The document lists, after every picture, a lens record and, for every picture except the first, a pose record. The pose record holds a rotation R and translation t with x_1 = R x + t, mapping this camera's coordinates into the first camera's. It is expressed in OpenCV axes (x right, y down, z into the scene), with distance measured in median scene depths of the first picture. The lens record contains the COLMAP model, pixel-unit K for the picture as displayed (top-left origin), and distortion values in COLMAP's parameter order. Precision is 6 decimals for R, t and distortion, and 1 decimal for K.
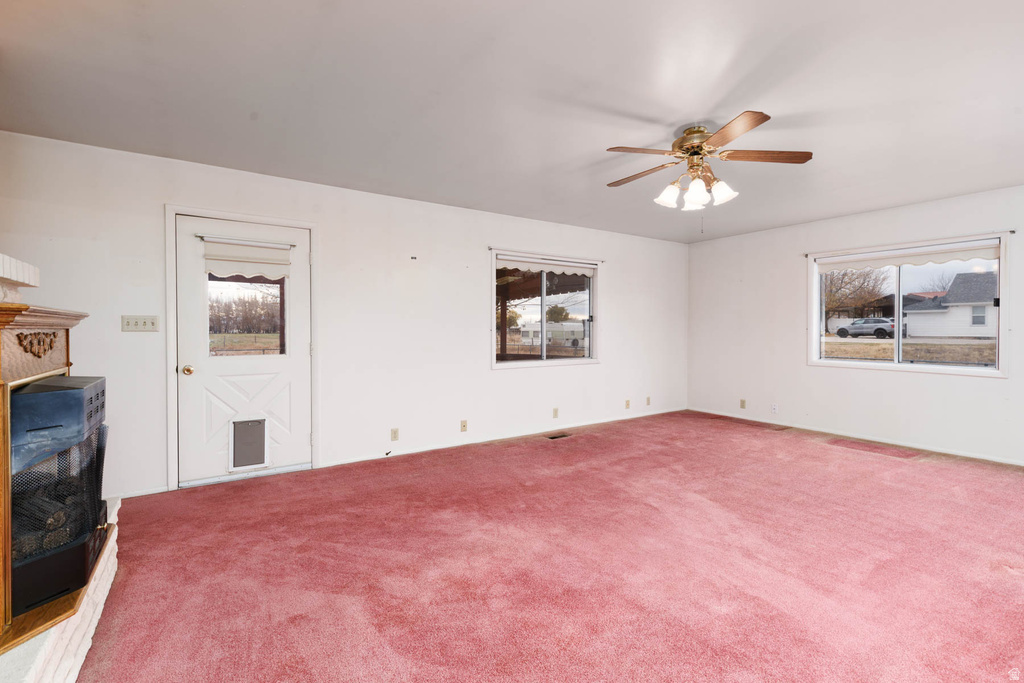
lens RADIAL K [[462.6, 0, 510.9], [0, 462.6, 337.5], [0, 0, 1]] dist [0.010909, -0.000342]
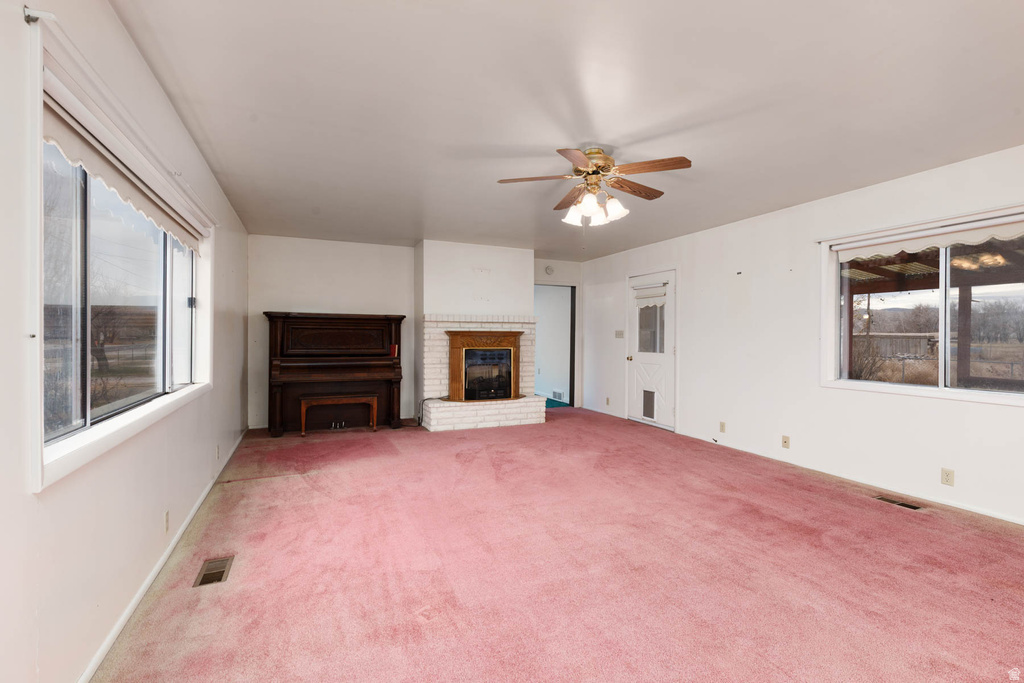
lens RADIAL K [[462.6, 0, 510.9], [0, 462.6, 337.5], [0, 0, 1]] dist [0.010909, -0.000342]
pose [[-0.173832, 0.000714, -0.984775, 1.021669], [-0.021534, 0.999758, 0.004526, -0.011234], [0.984540, 0.021993, -0.173774, 0.688249]]
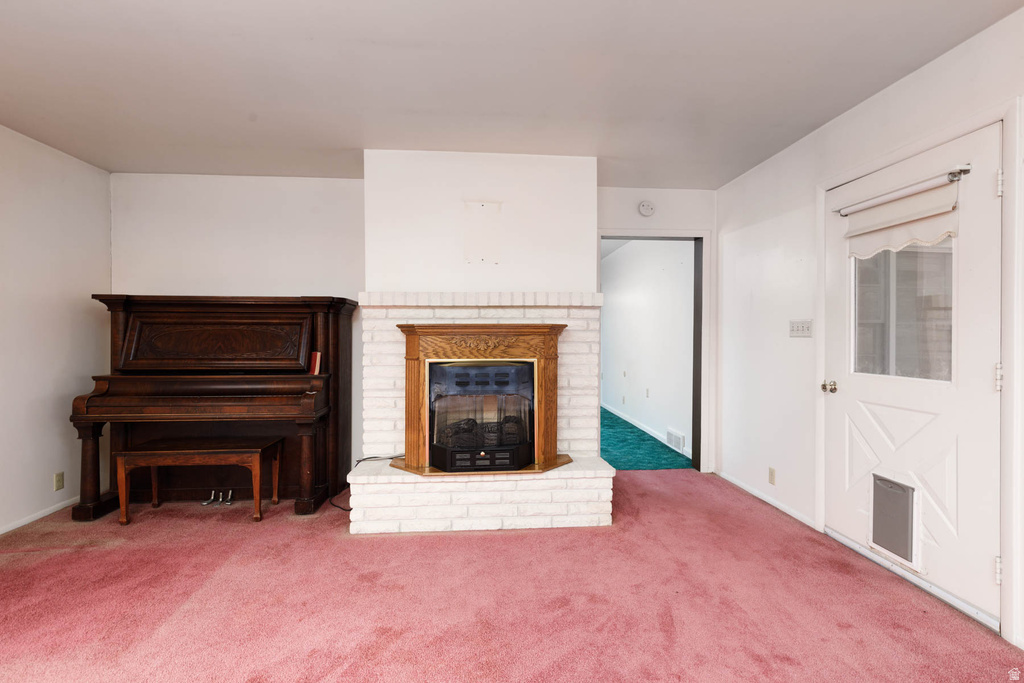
lens RADIAL K [[462.6, 0, 510.9], [0, 462.6, 337.5], [0, 0, 1]] dist [0.010909, -0.000342]
pose [[-0.486663, 0.003072, -0.873584, 0.202222], [-0.013675, 0.999845, 0.011134, -0.011645], [0.873482, 0.017364, -0.486546, 0.739394]]
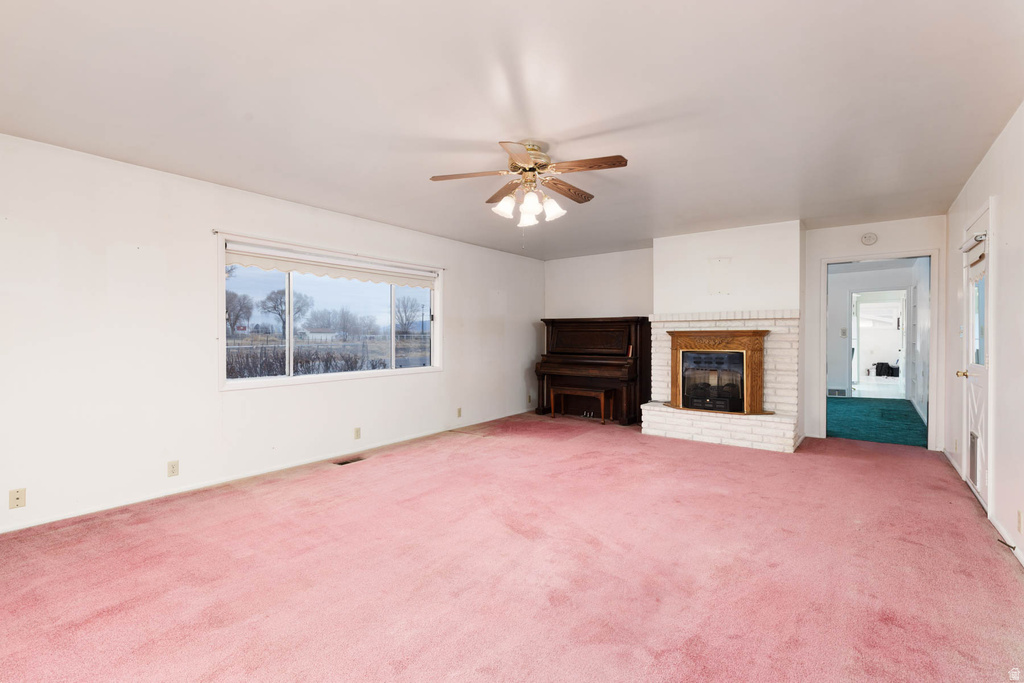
lens RADIAL K [[462.6, 0, 510.9], [0, 462.6, 337.5], [0, 0, 1]] dist [0.010909, -0.000342]
pose [[-0.945006, -0.000910, -0.327051, 0.532854], [-0.006326, 0.999860, 0.015497, -0.020450], [0.326991, 0.016714, -0.944880, 1.356290]]
